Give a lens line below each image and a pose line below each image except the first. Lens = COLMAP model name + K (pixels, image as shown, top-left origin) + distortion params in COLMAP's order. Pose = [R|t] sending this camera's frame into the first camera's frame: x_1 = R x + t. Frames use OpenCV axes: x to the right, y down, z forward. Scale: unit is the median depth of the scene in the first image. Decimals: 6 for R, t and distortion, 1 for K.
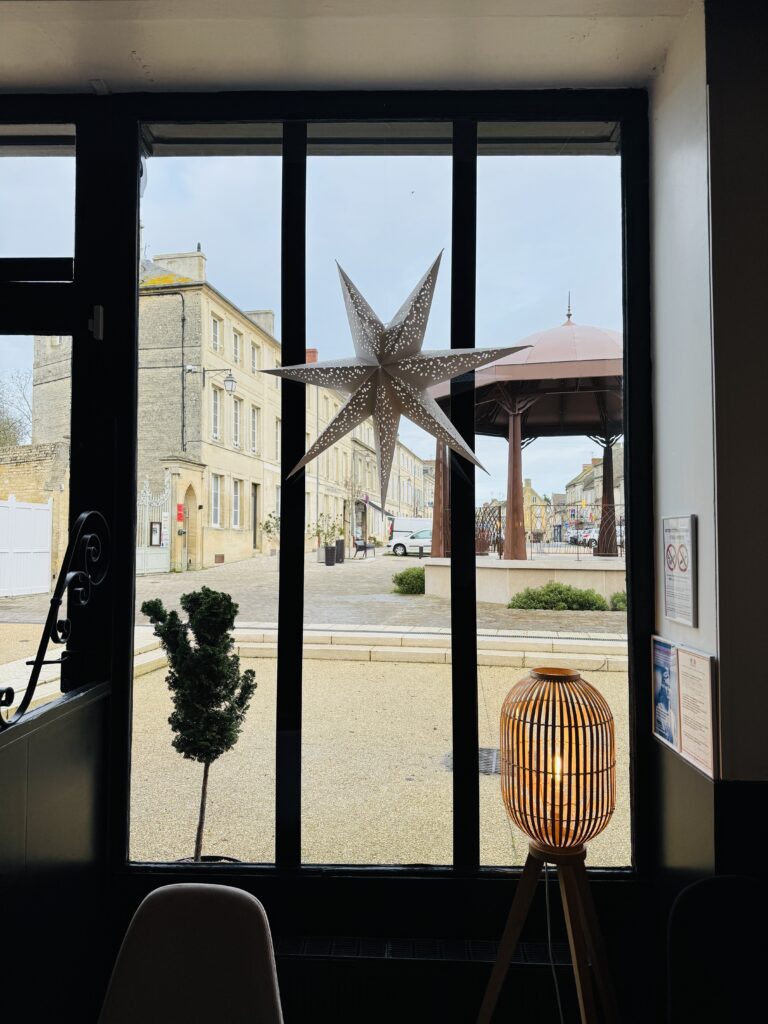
lens RADIAL K [[692.1, 0, 378.9], [0, 692.1, 512.0], [0, 0, 1]] dist [0.053850, -0.001732]
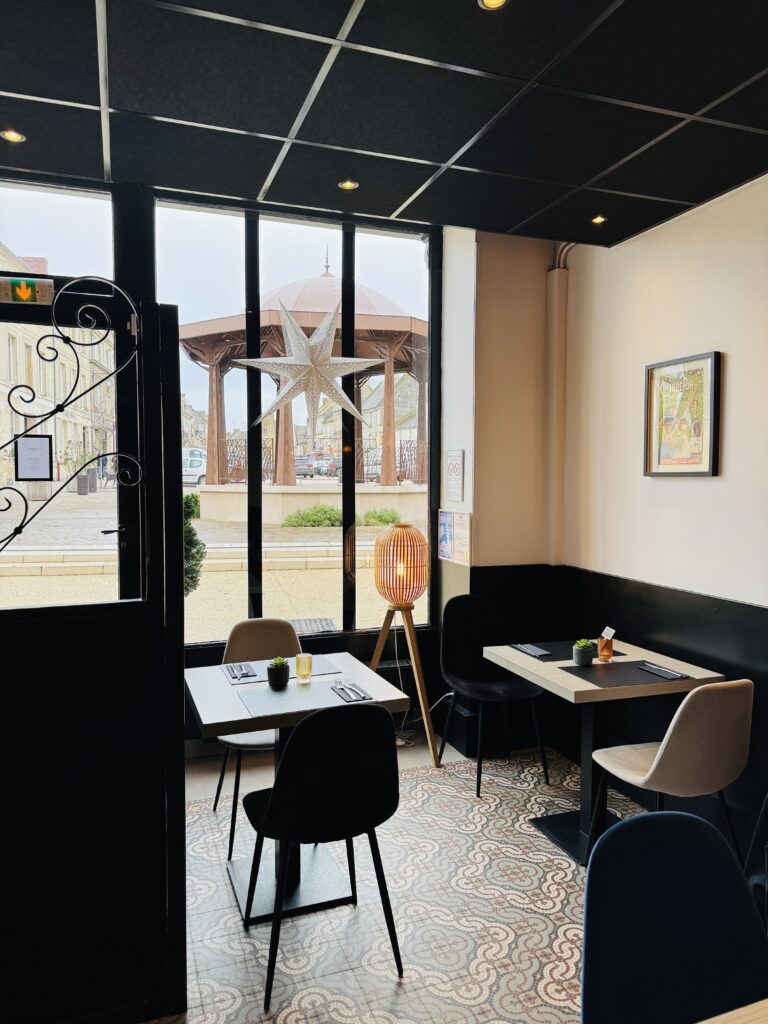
lens RADIAL K [[742.5, 0, 384.1], [0, 742.5, 511.4], [0, 0, 1]] dist [0.049972, -0.001609]
pose [[0.924483, -0.017729, 0.380812, -0.163160], [-0.017637, 0.995859, 0.089180, -0.001389], [-0.380816, -0.089161, 0.920342, -0.258740]]
